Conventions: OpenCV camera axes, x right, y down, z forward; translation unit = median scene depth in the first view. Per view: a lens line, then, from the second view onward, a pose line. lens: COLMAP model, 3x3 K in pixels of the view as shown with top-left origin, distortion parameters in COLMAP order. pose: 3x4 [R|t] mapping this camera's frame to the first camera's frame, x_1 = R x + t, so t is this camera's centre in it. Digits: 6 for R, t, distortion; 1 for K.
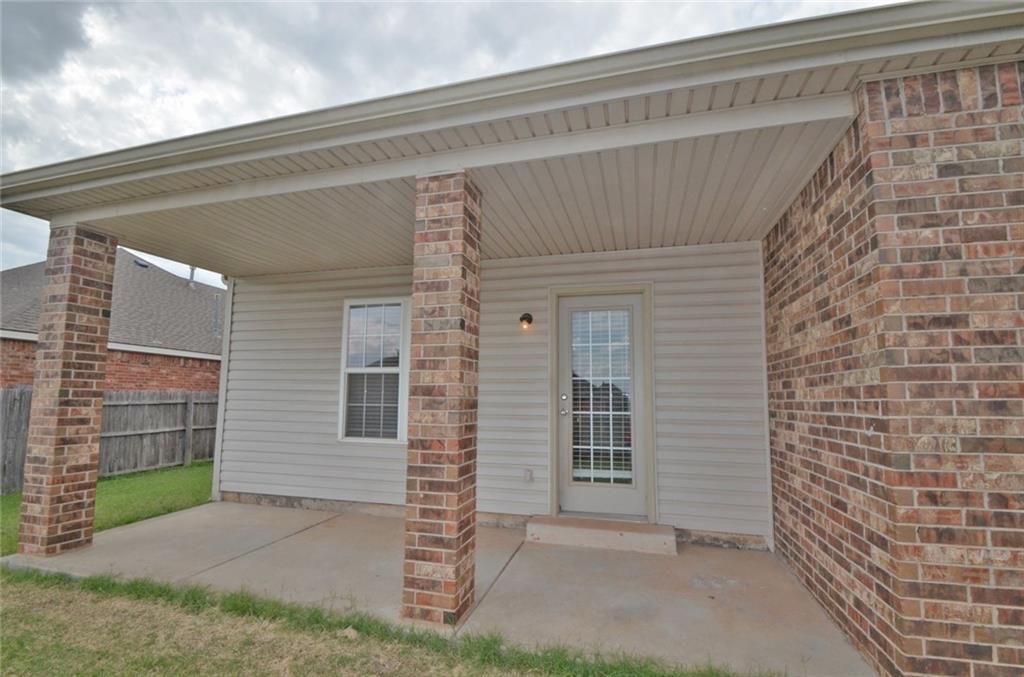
lens RADIAL K [[458.0, 0, 512.5], [0, 458.0, 355.2], [0, 0, 1]] dist [0.001621, -0.008959]
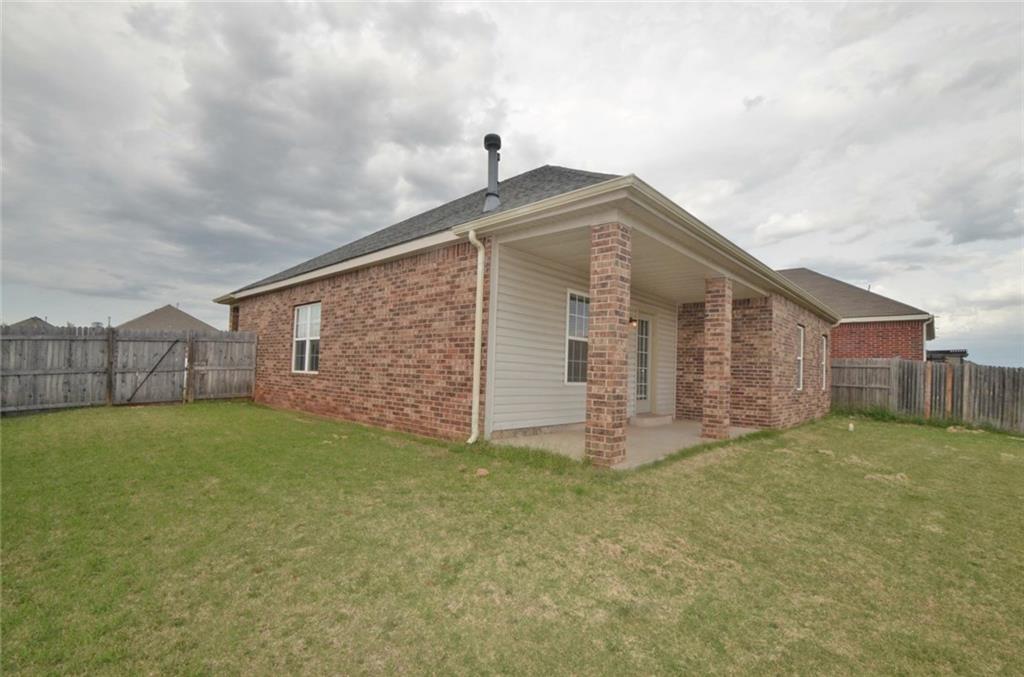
lens RADIAL K [[458.0, 0, 512.5], [0, 458.0, 355.2], [0, 0, 1]] dist [0.001621, -0.008959]
pose [[0.462222, 0.037963, 0.885951, -2.035173], [-0.116697, 0.992998, 0.018334, 0.097674], [-0.879052, -0.111863, 0.463416, 0.545204]]
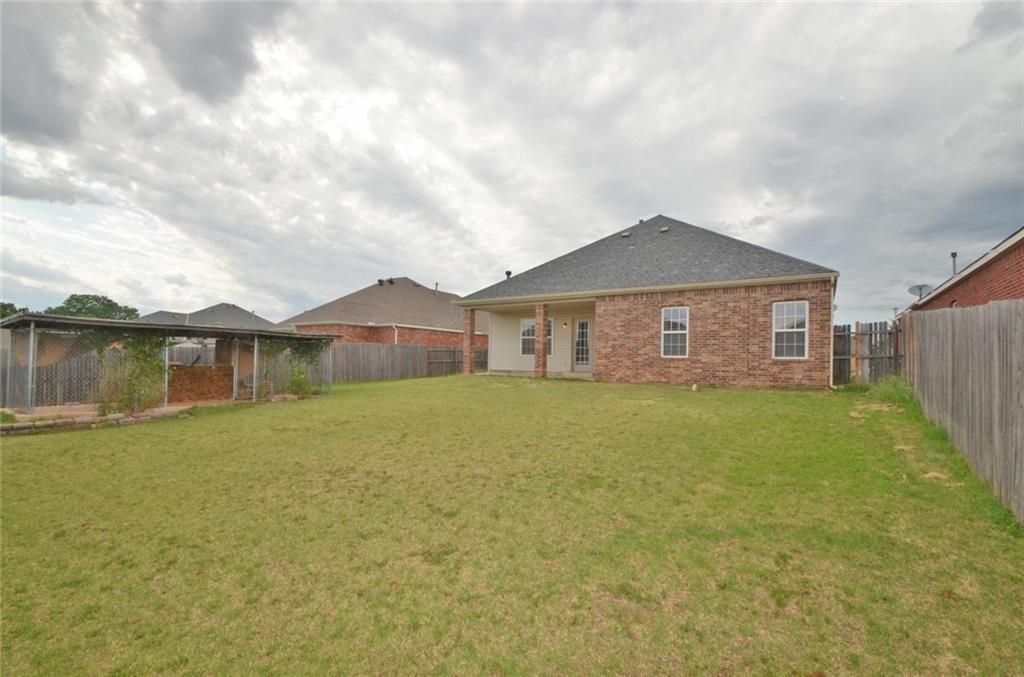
lens RADIAL K [[458.0, 0, 512.5], [0, 458.0, 355.2], [0, 0, 1]] dist [0.001621, -0.008959]
pose [[0.948873, 0.007019, -0.315580, 0.902430], [0.017221, 0.997113, 0.073957, -0.122936], [0.315188, -0.075611, 0.946013, -3.112184]]
